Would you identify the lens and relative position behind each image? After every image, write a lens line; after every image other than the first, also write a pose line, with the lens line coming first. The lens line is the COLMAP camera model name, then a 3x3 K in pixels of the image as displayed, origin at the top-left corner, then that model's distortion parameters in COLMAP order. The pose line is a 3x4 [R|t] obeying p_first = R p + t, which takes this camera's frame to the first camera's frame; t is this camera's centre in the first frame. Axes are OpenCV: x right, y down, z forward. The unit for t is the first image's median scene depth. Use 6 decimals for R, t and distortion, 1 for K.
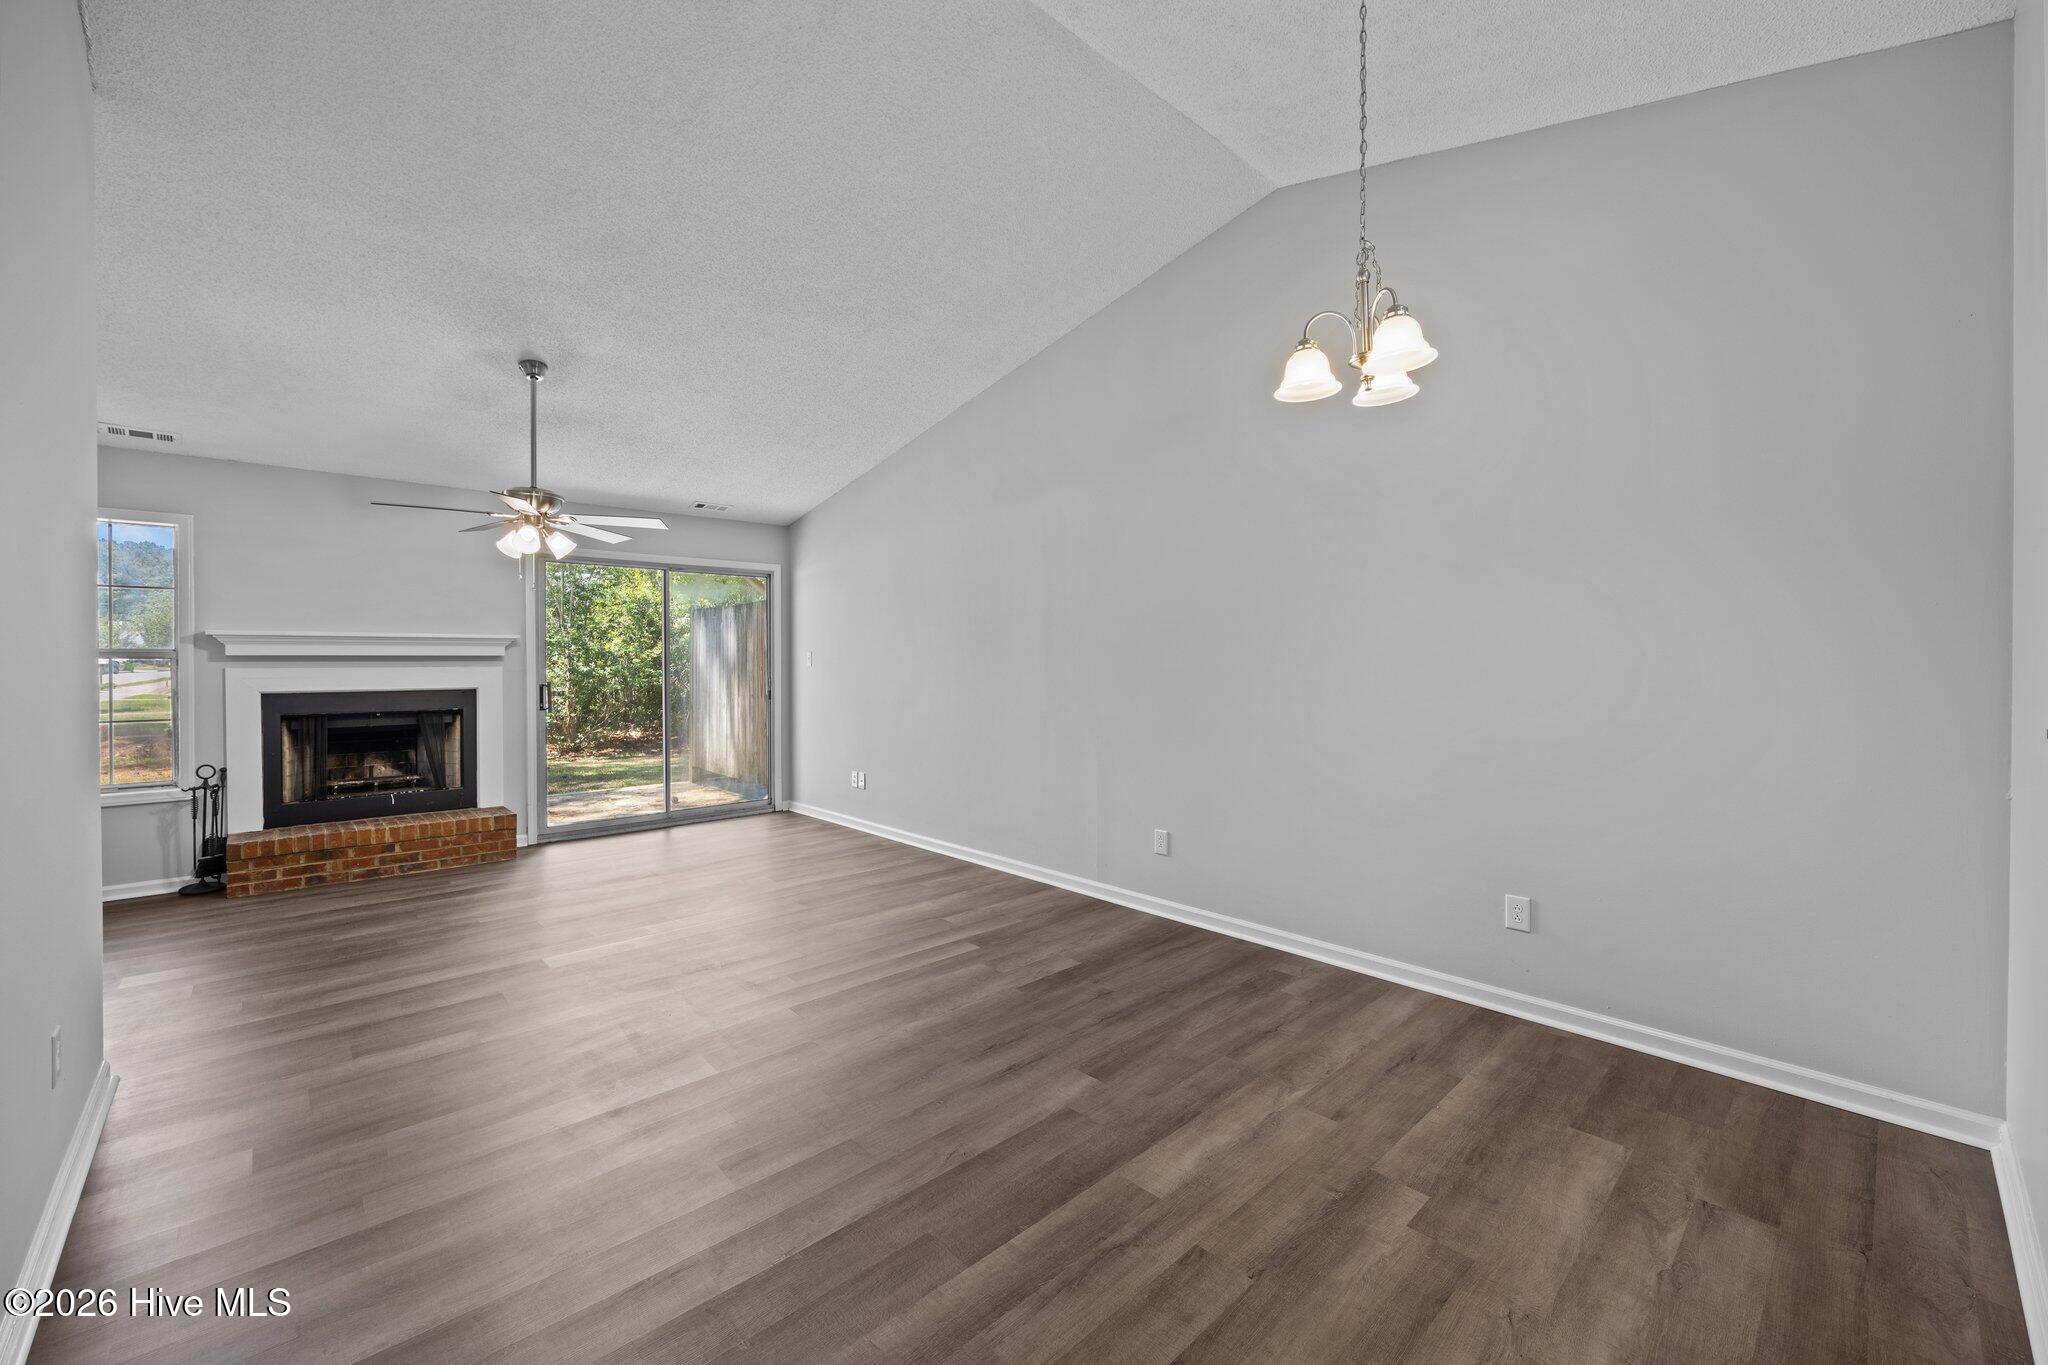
lens RADIAL K [[809.9, 0, 1014.9], [0, 809.9, 666.7], [0, 0, 1]] dist [-0.000985, -0.000050]
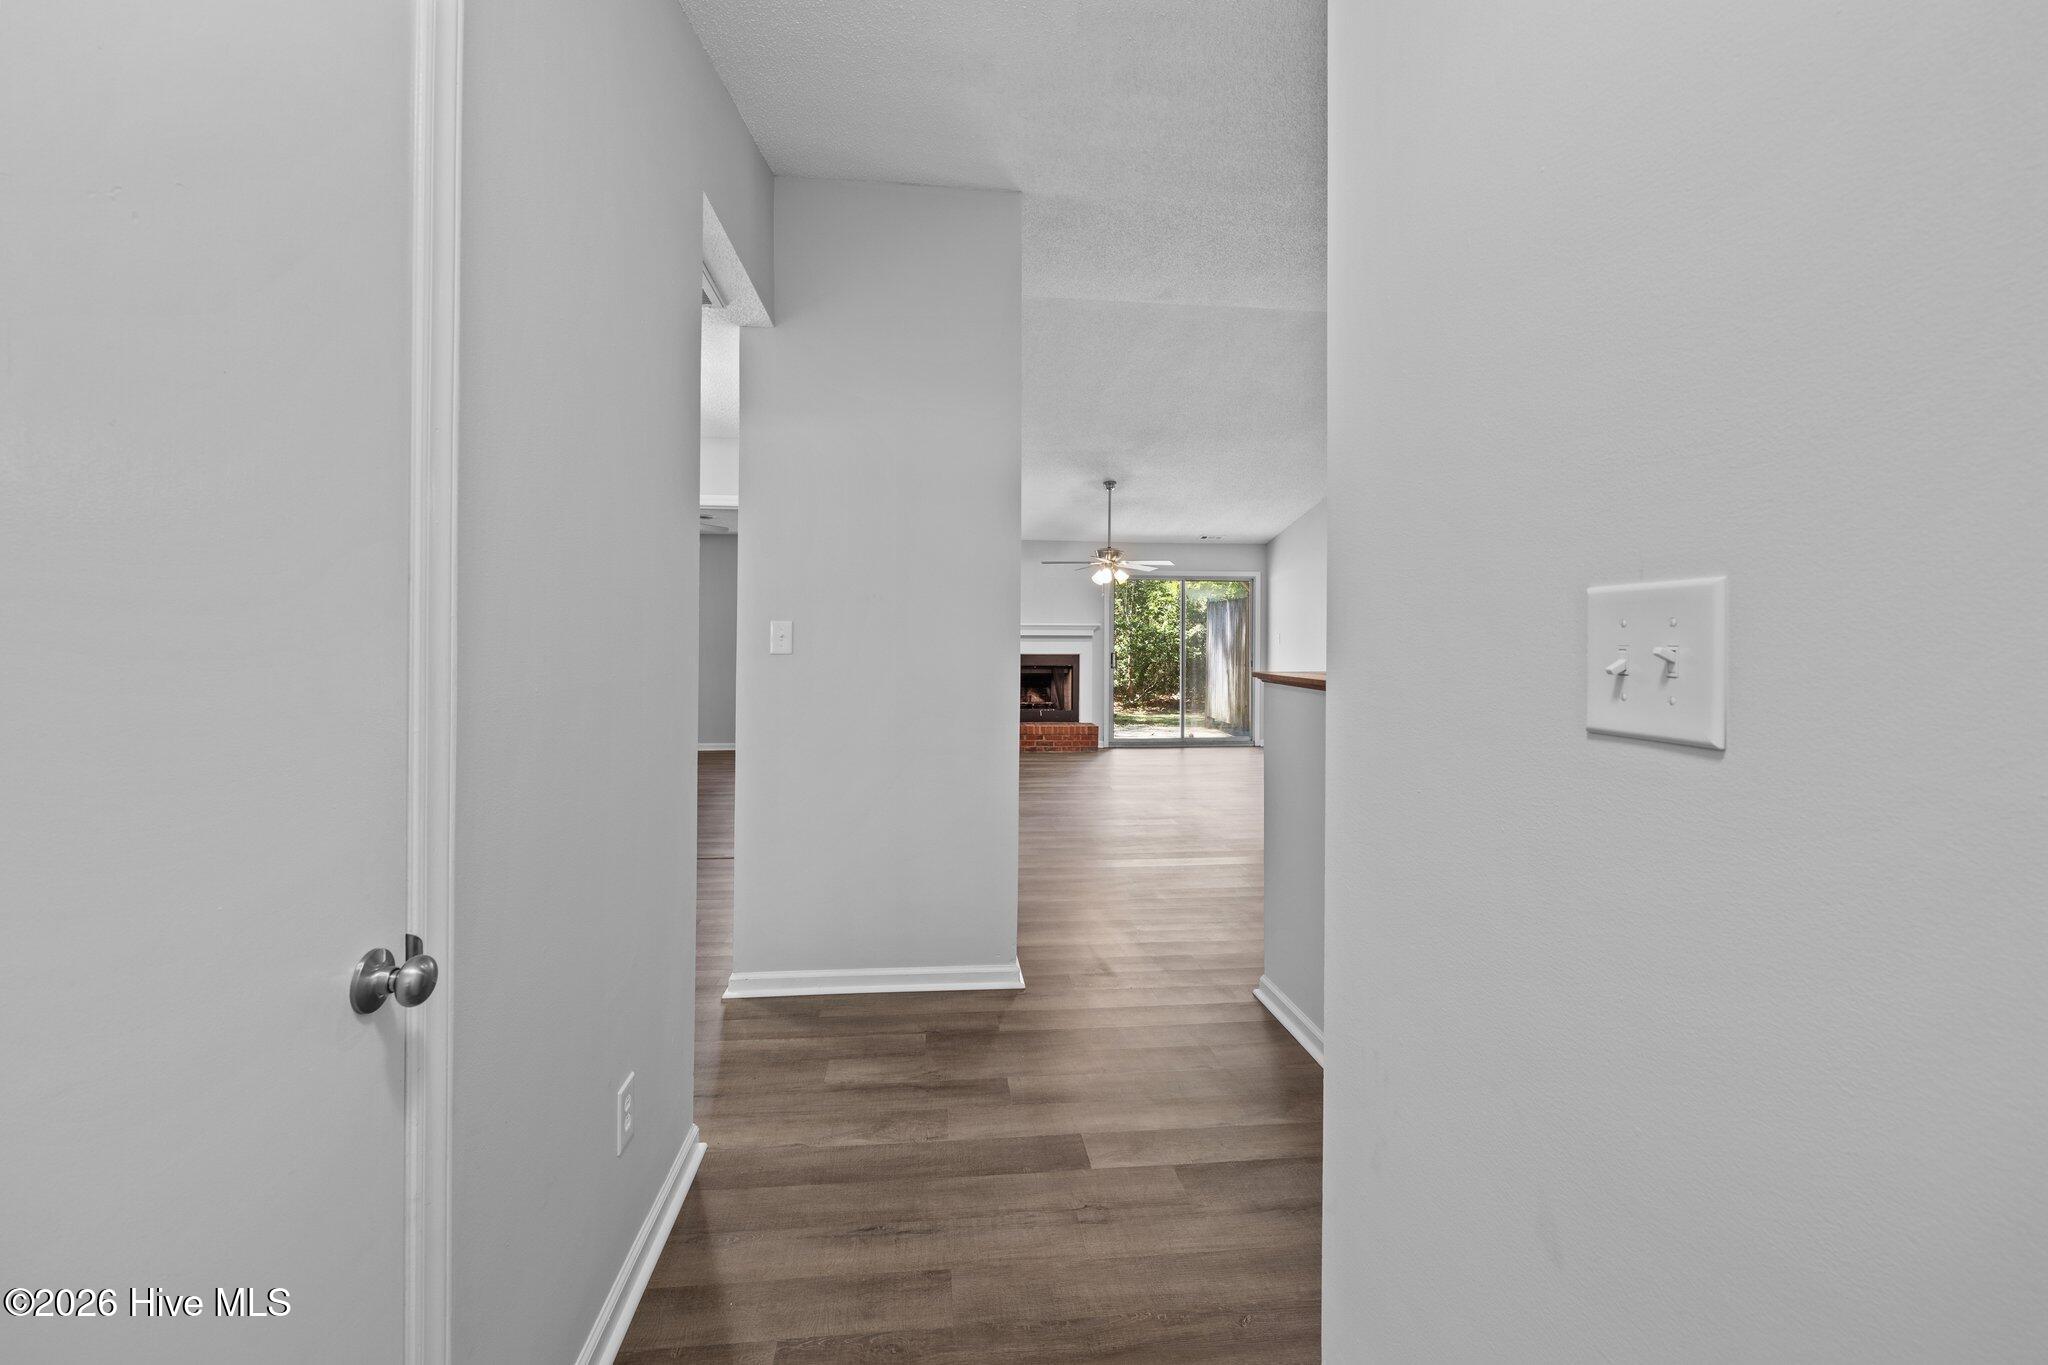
lens RADIAL K [[835.0, 0, 1017.2], [0, 835.0, 647.3], [0, 0, 1]] dist [-0.002144, -0.000254]
pose [[0.799644, 0.013416, -0.600325, 0.300901], [-0.012669, 0.999905, 0.005470, 0.003600], [0.600341, 0.003231, 0.799738, -0.508107]]
